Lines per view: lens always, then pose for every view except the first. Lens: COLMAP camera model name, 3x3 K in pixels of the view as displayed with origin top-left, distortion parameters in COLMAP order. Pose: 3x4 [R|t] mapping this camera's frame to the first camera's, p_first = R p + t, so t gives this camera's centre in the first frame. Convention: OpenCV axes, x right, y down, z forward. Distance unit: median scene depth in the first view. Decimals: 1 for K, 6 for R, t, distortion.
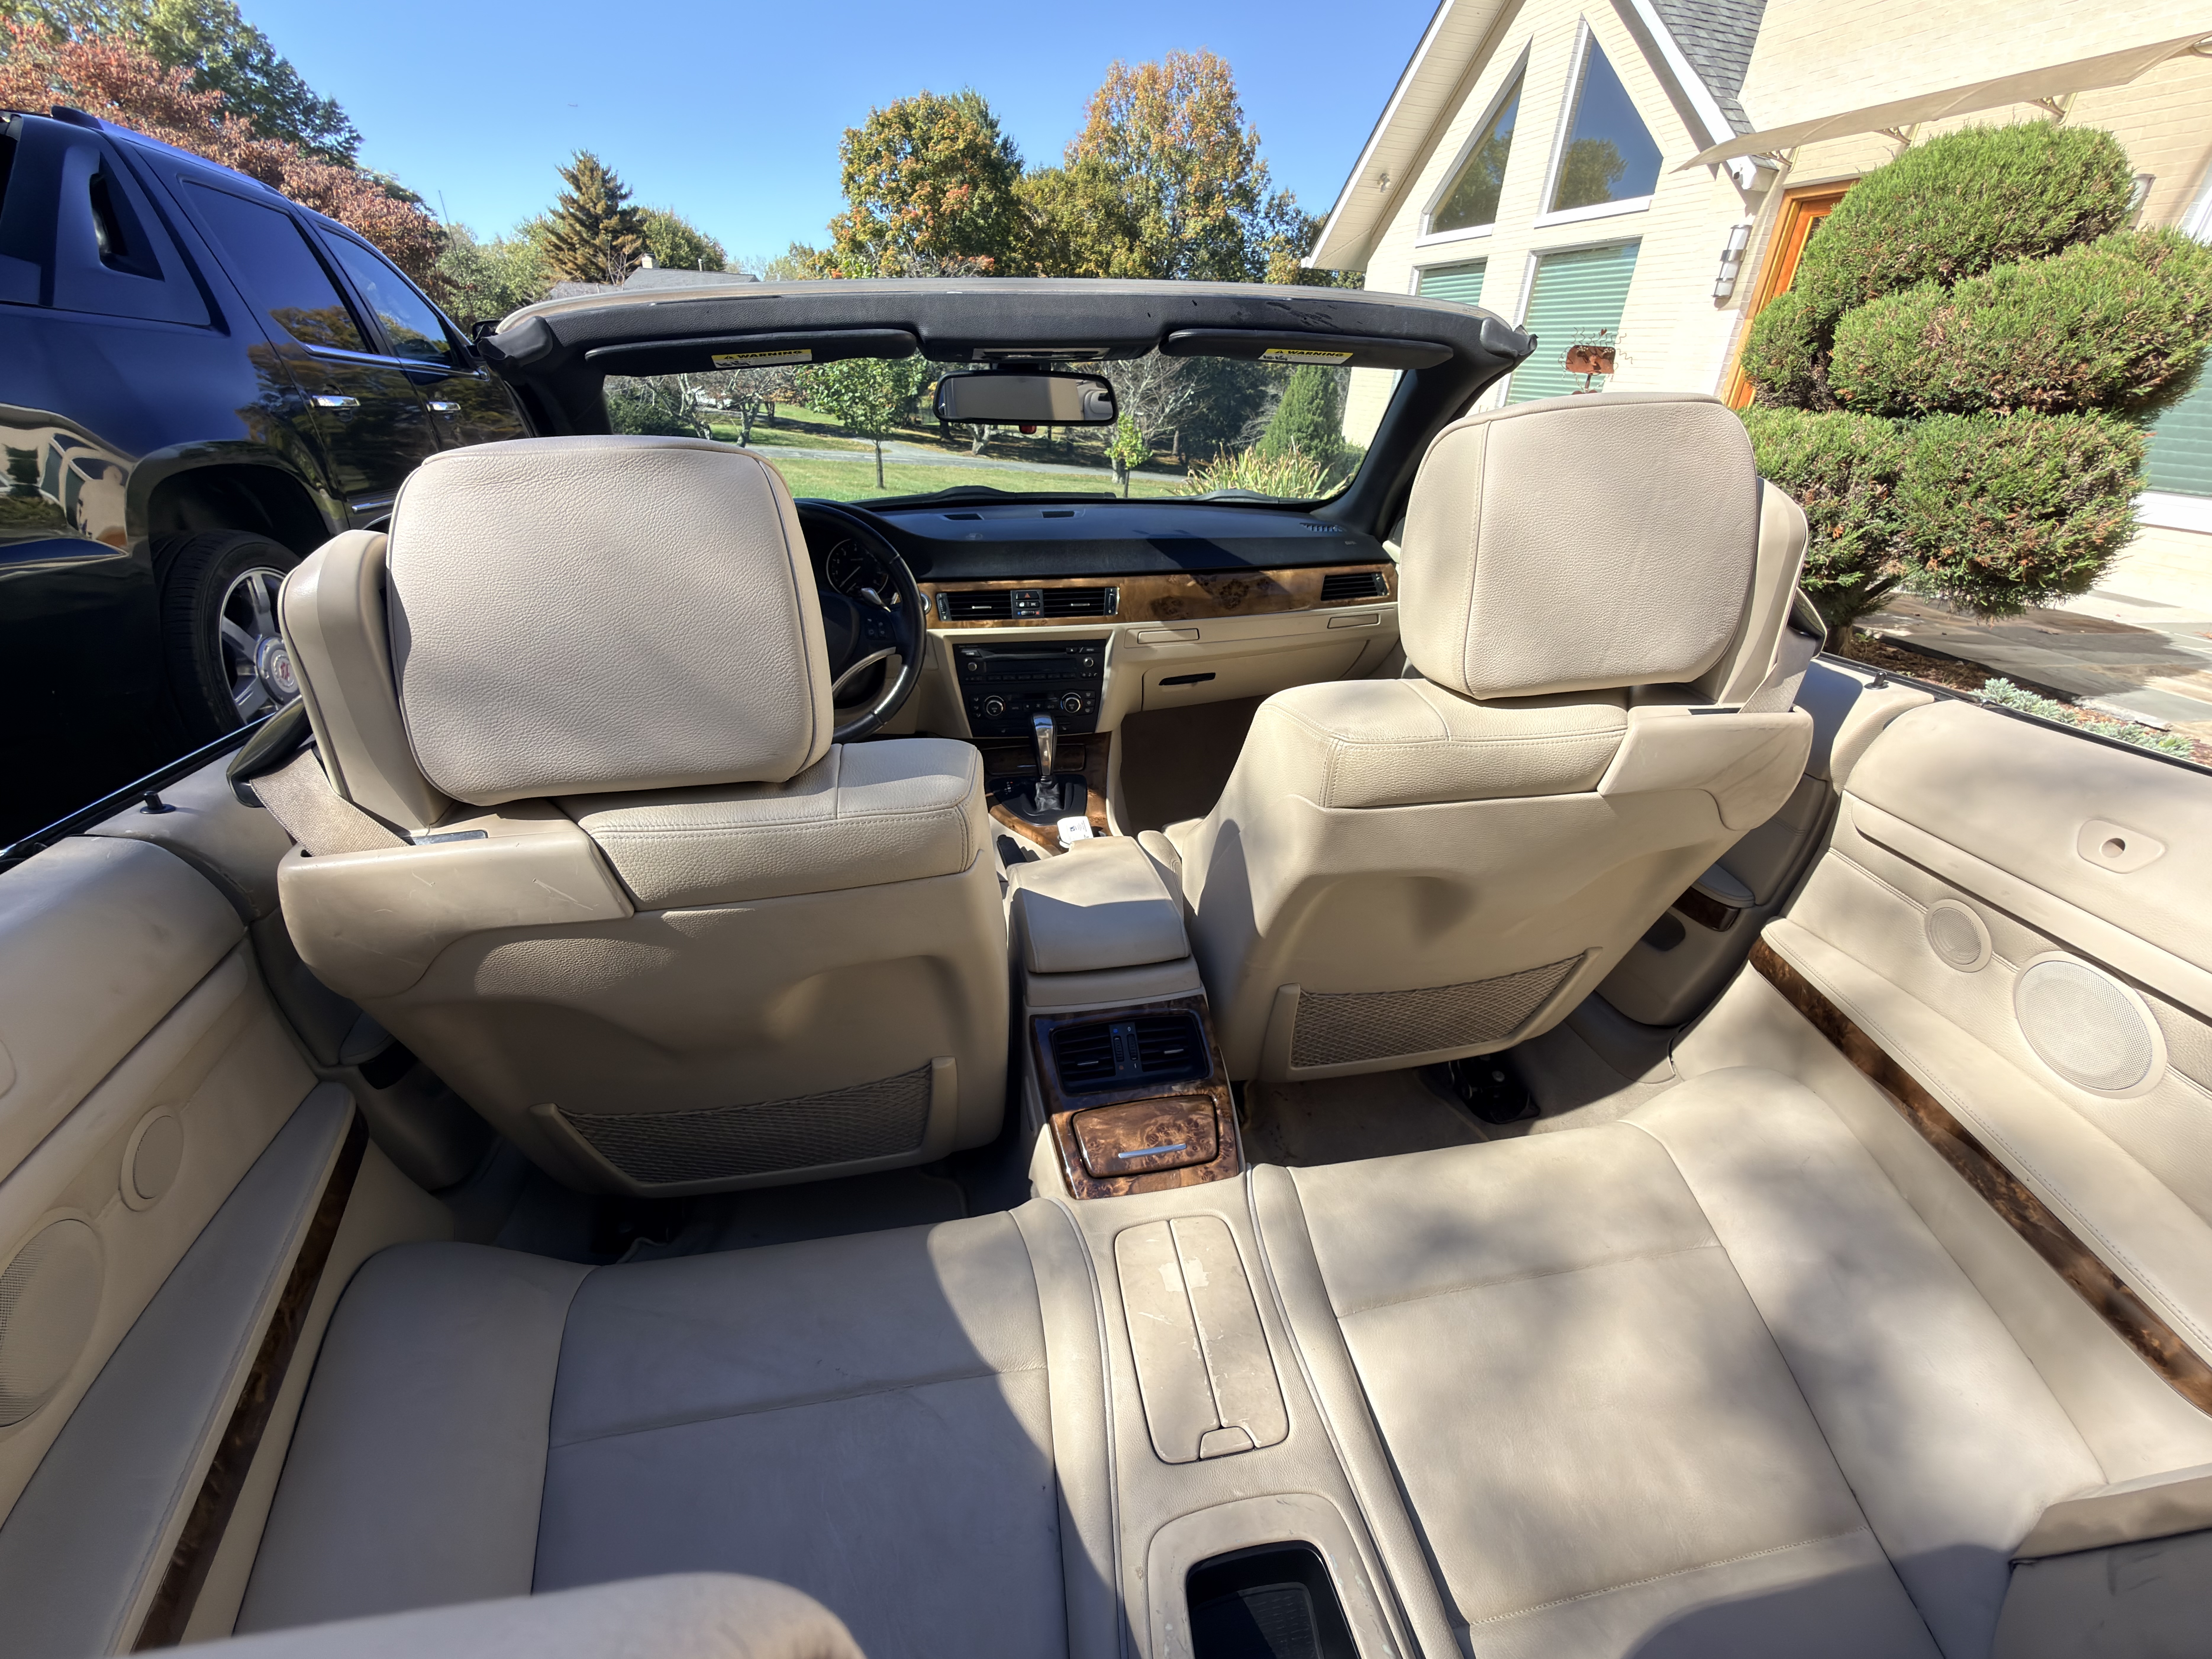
lens RADIAL K [[947.1, 0, 1112.2], [0, 947.1, 820.2], [0, 0, 1]] dist [-0.000290, -0.000238]
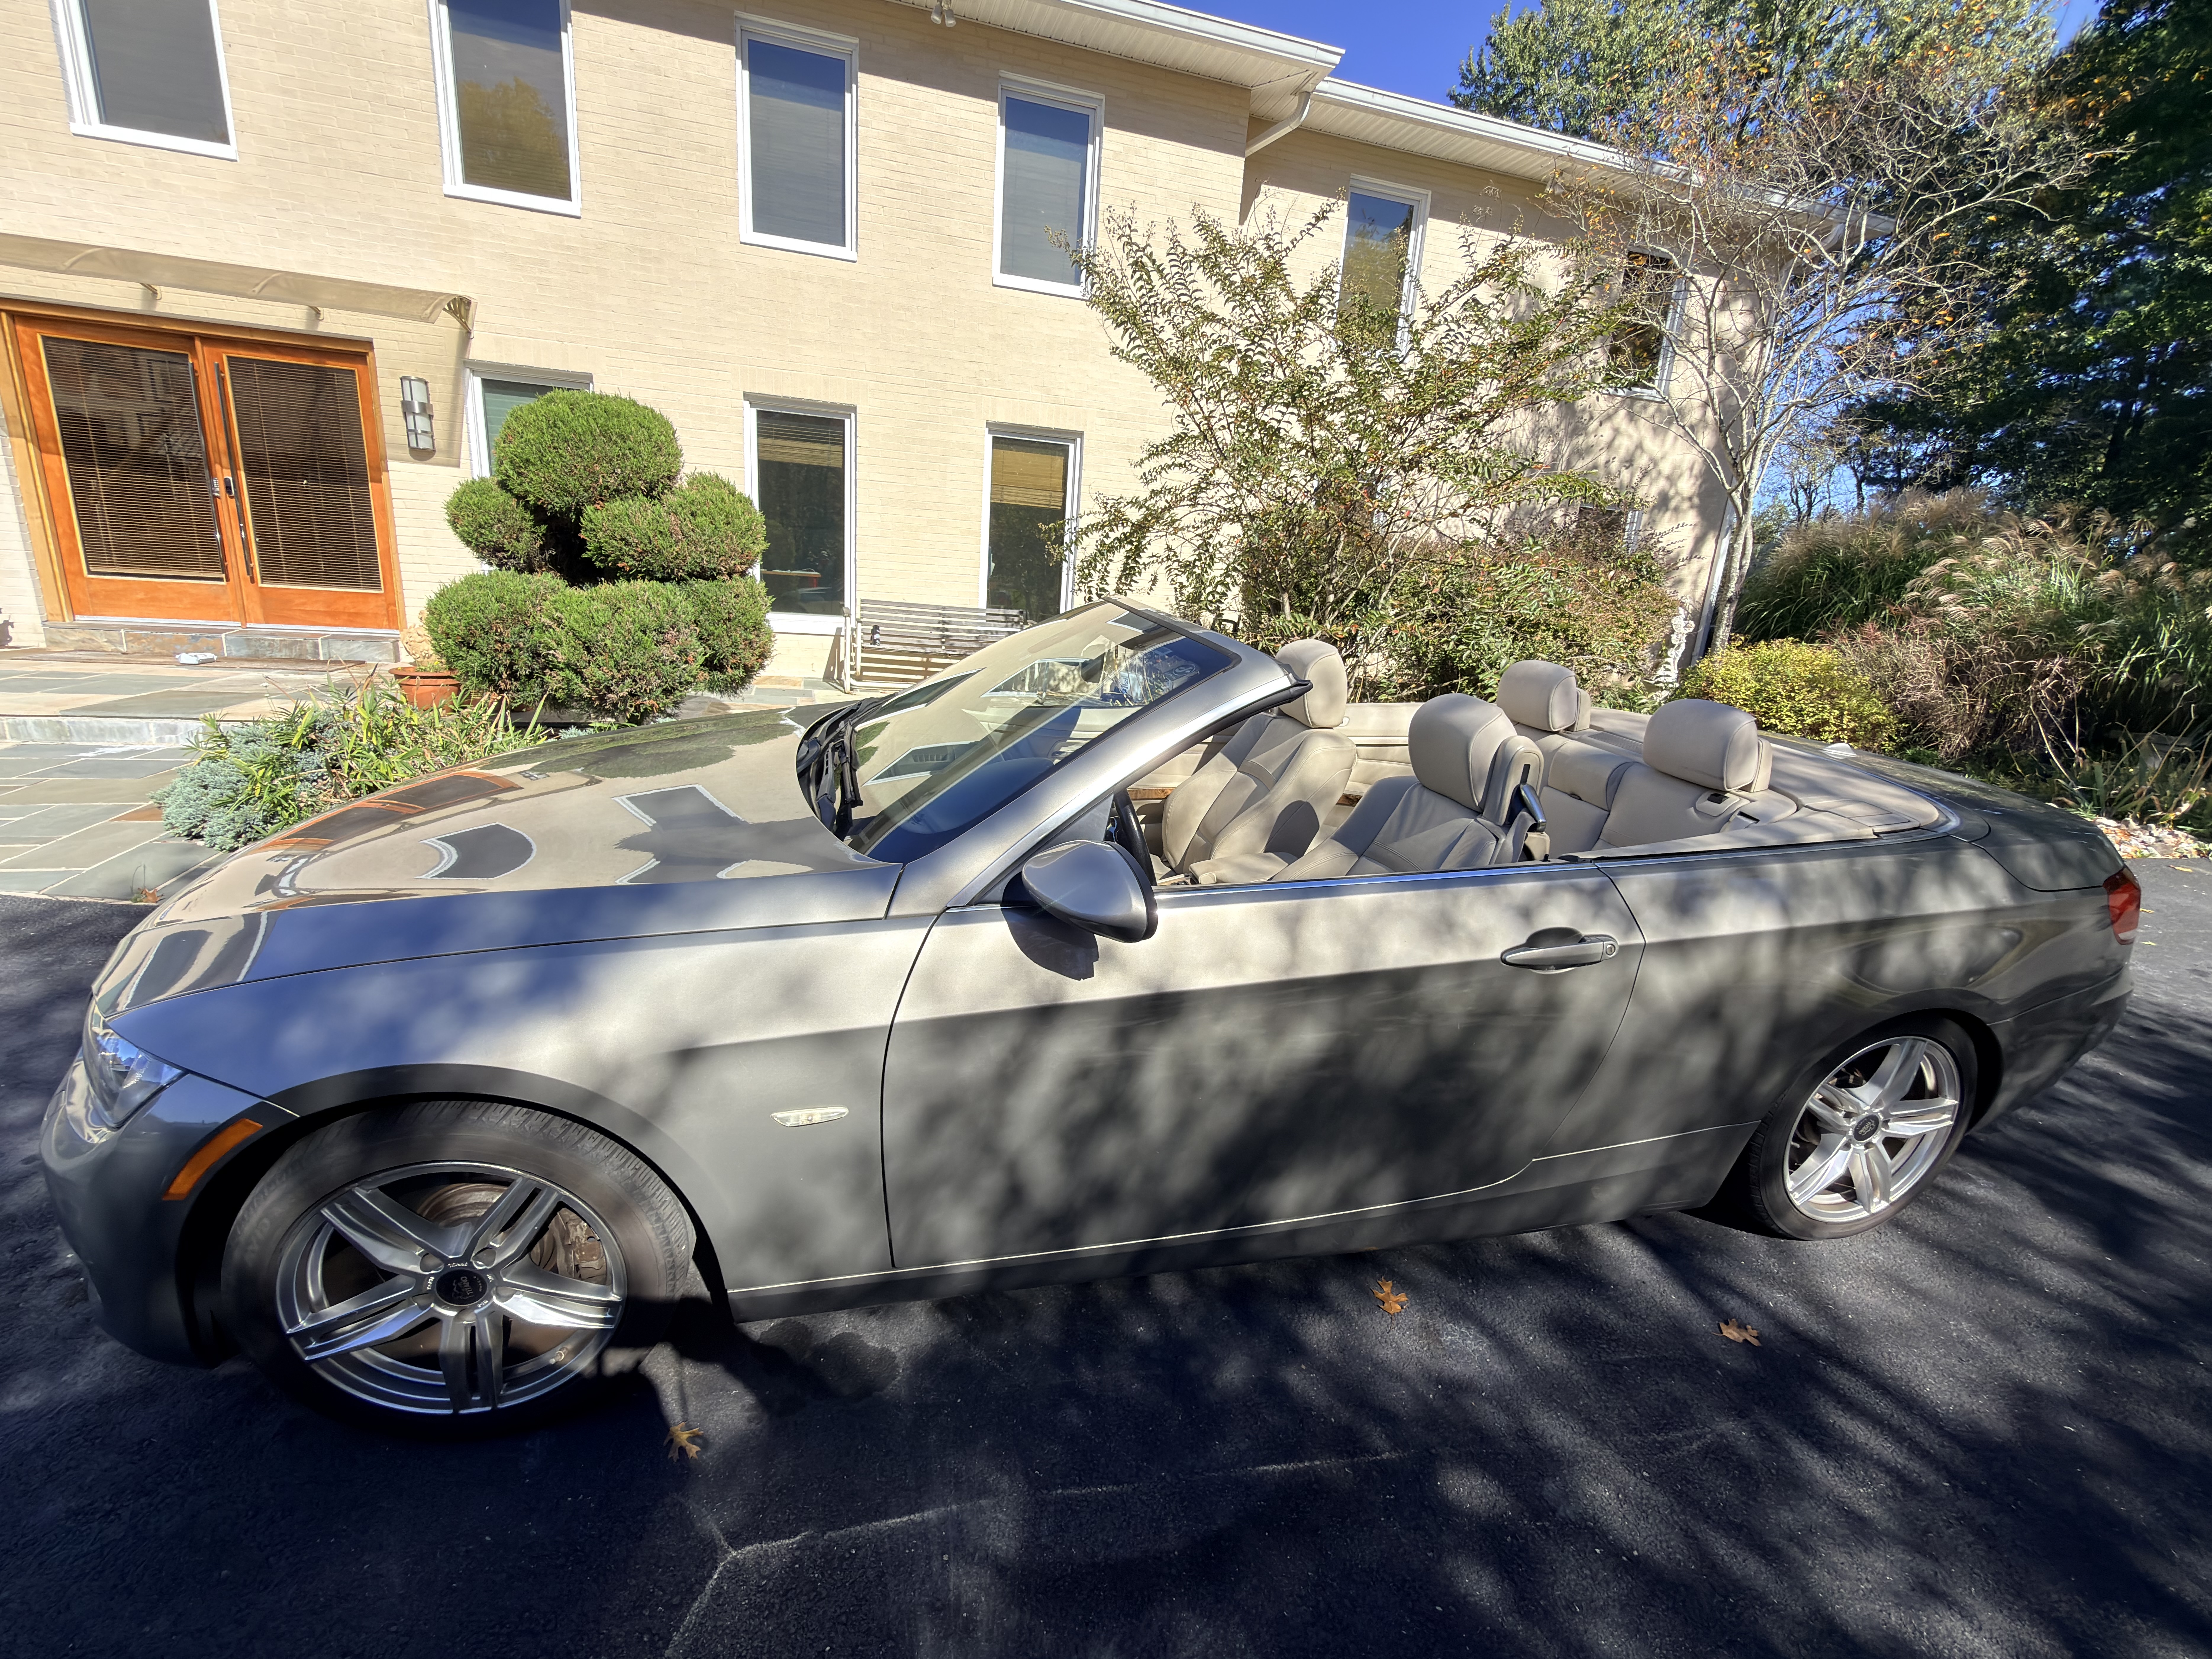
lens RADIAL K [[957.9, 0, 1106.0], [0, 957.9, 829.5], [0, 0, 1]] dist [0.001792, -0.001037]
pose [[-0.053218, -0.312481, 0.948432, -0.775135], [0.375520, 0.873800, 0.308963, -0.300517], [-0.925285, 0.372598, 0.070841, 0.411541]]
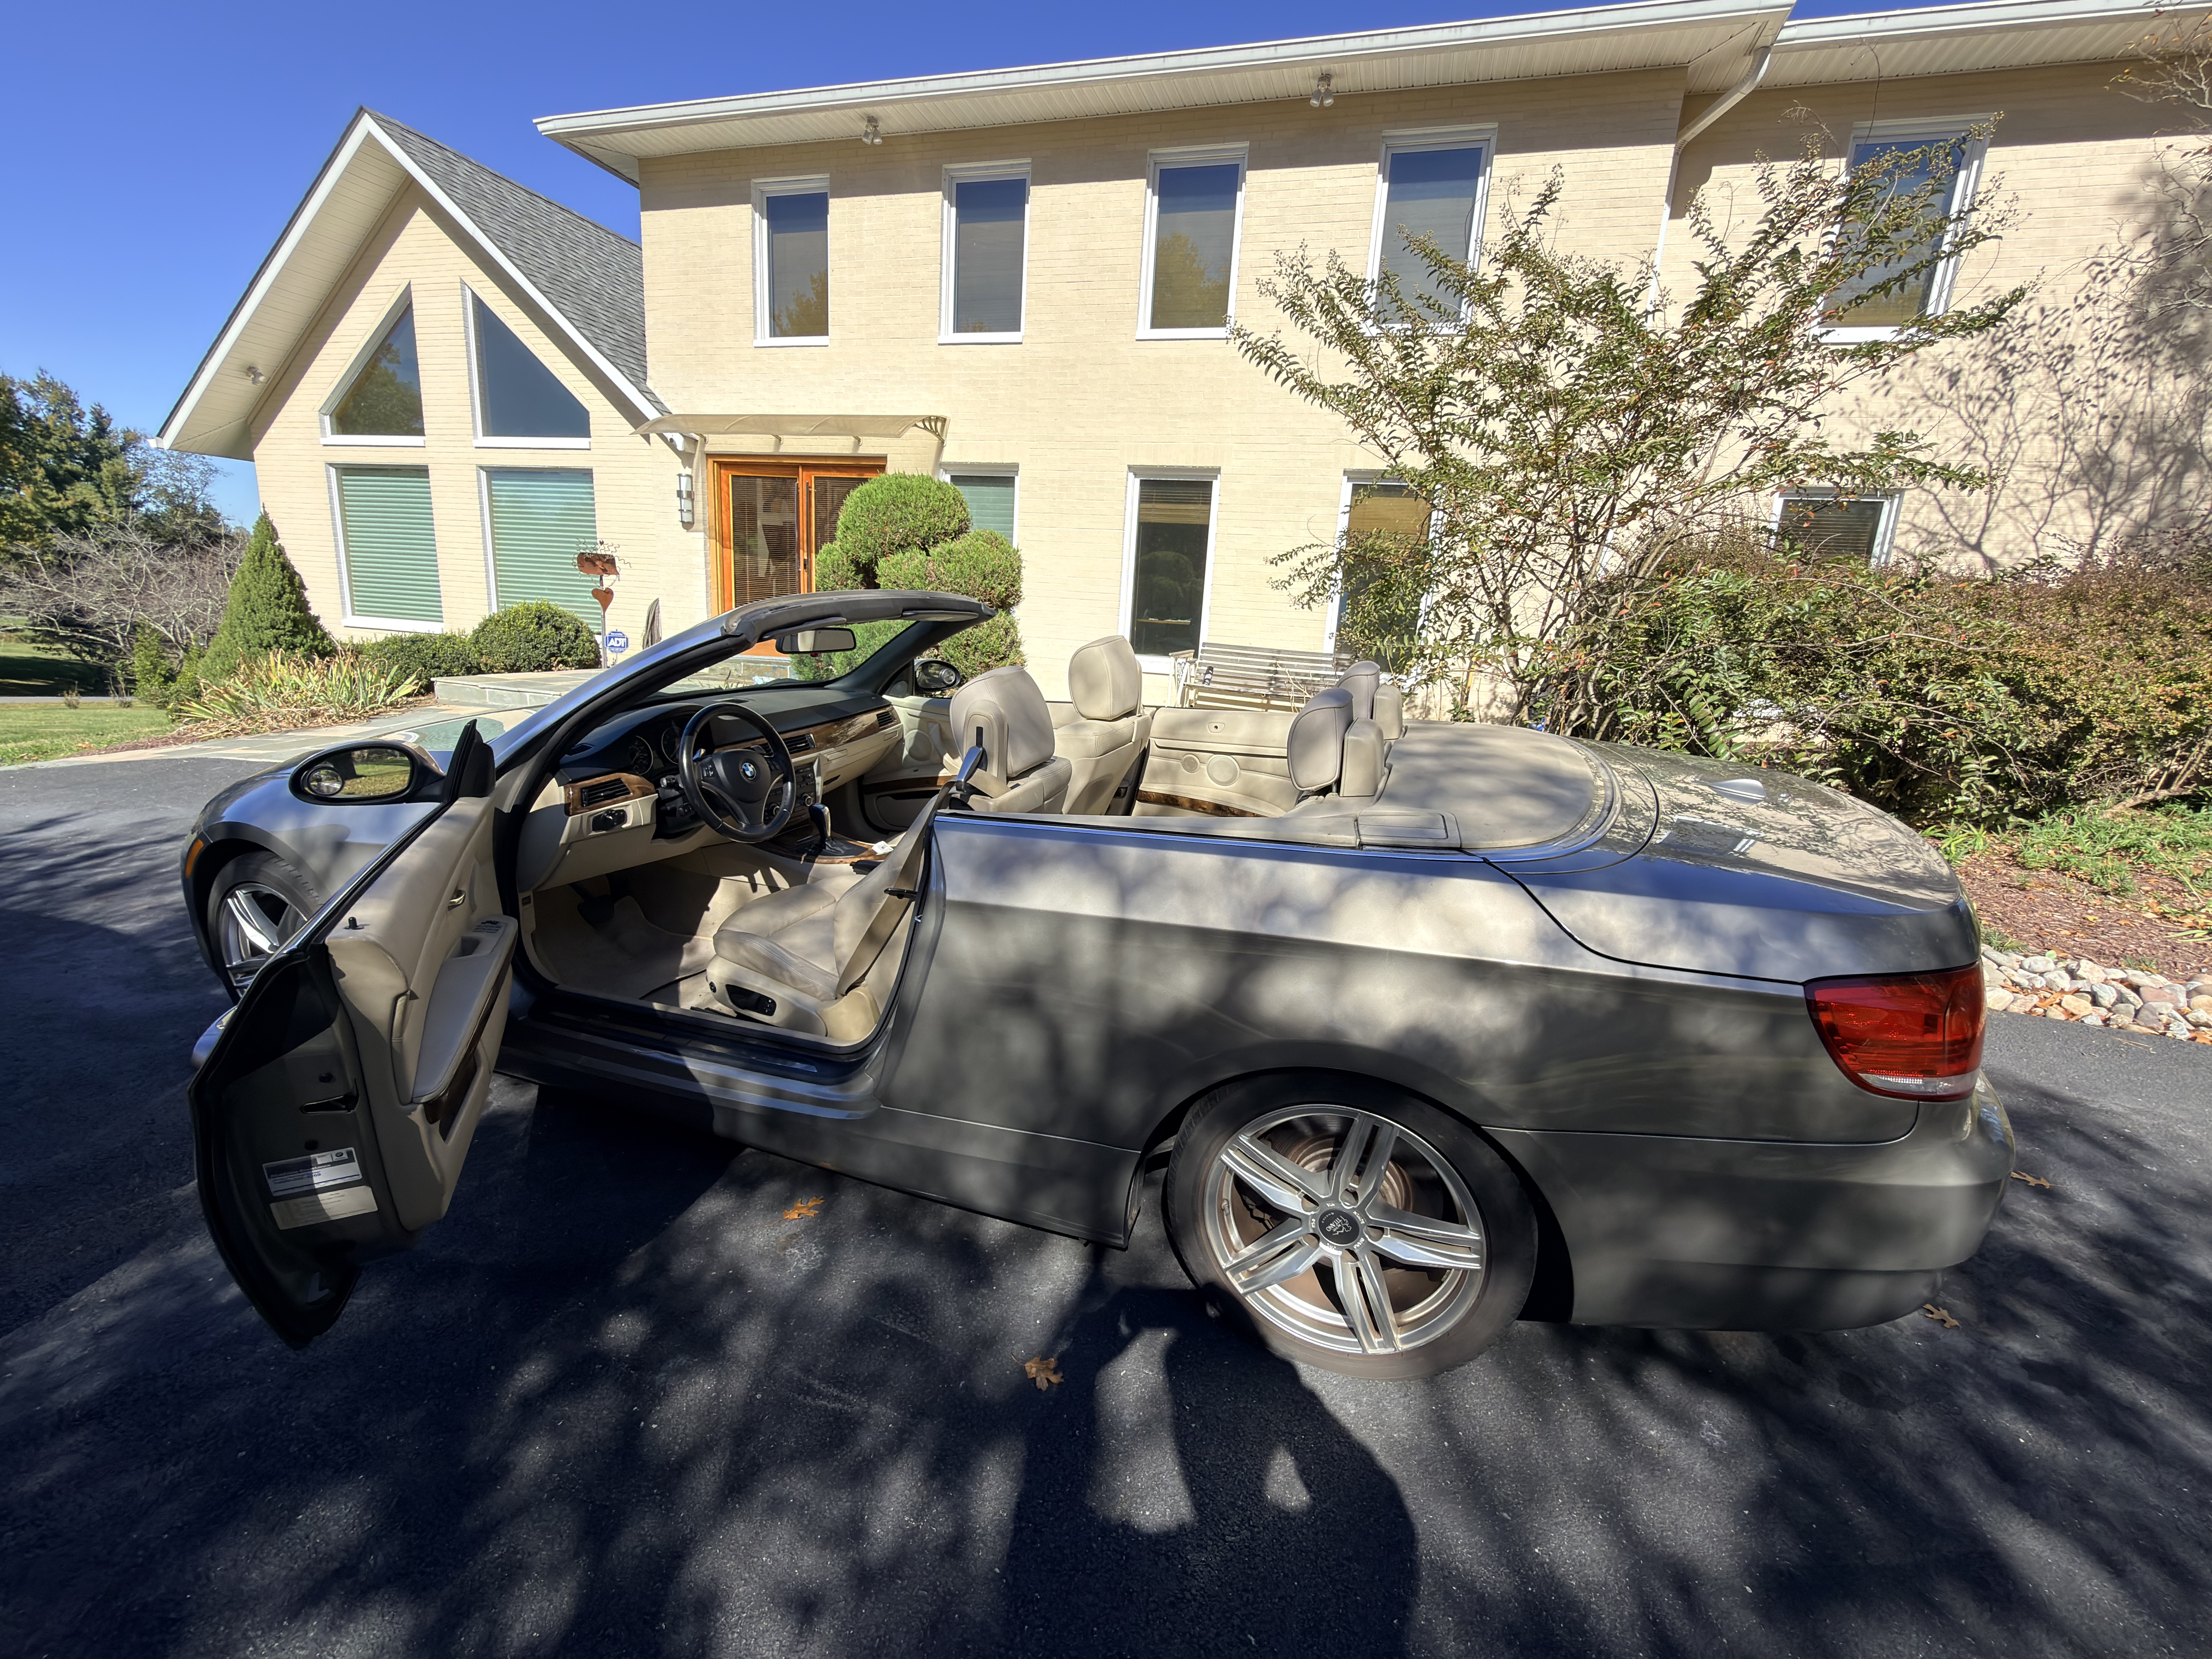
lens RADIAL K [[950.0, 0, 1099.9], [0, 950.0, 830.5], [0, 0, 1]] dist [-0.000354, 0.000042]
pose [[0.510311, -0.224000, 0.830305, -0.672777], [0.353425, 0.934809, 0.034975, 0.030492], [-0.784011, 0.275602, 0.556211, -0.205993]]
